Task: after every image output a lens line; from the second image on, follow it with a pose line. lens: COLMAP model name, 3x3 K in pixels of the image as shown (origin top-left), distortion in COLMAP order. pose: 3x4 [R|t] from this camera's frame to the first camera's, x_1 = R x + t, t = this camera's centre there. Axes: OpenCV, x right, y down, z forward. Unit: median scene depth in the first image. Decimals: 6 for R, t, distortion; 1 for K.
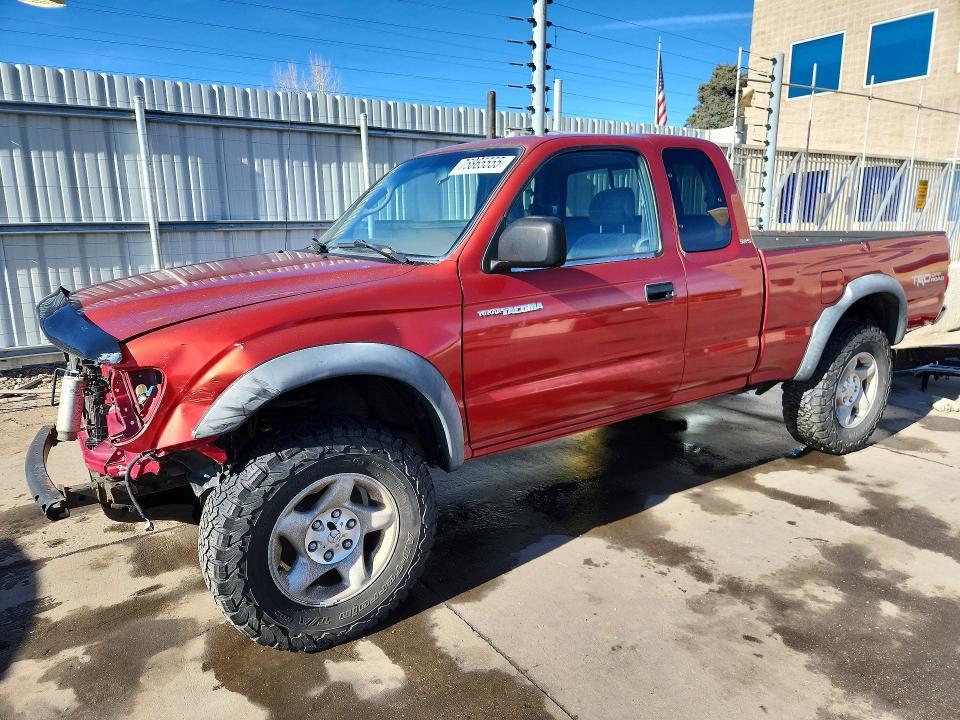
lens RADIAL K [[674.0, 0, 480.3], [0, 674.0, 338.0], [0, 0, 1]] dist [0.035042, -0.001940]
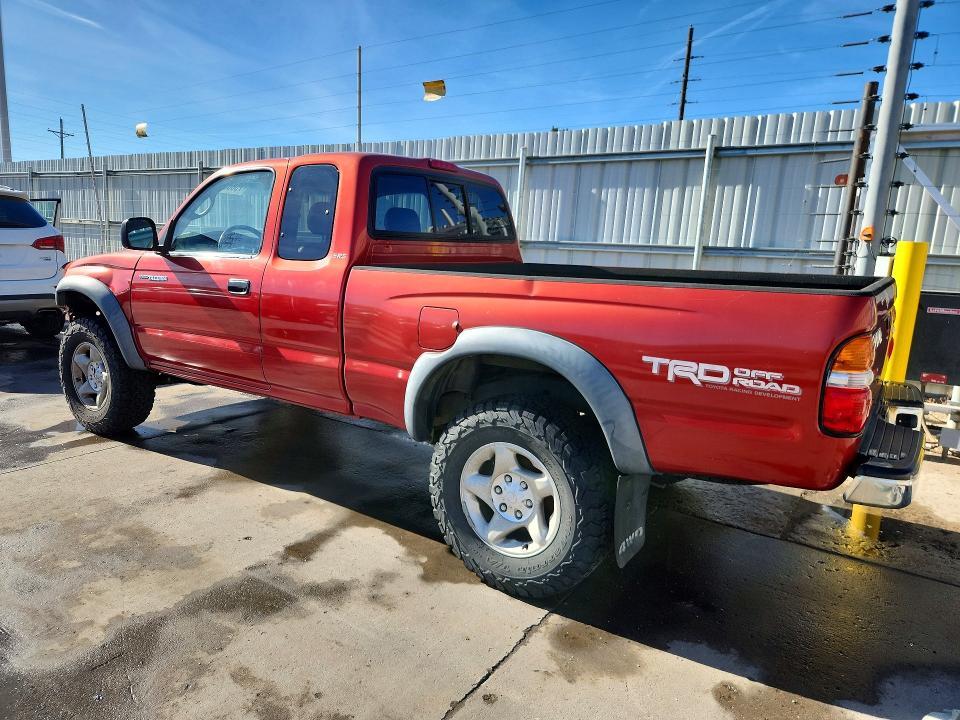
lens RADIAL K [[649.7, 0, 480.0], [0, 649.7, 360.0], [0, 0, 1]] dist [0.027465, -0.000790]
pose [[0.365888, 0.195803, -0.909828, 0.682416], [-0.201740, 0.971059, 0.127850, -0.085318], [0.908530, 0.136770, 0.394800, 0.434262]]
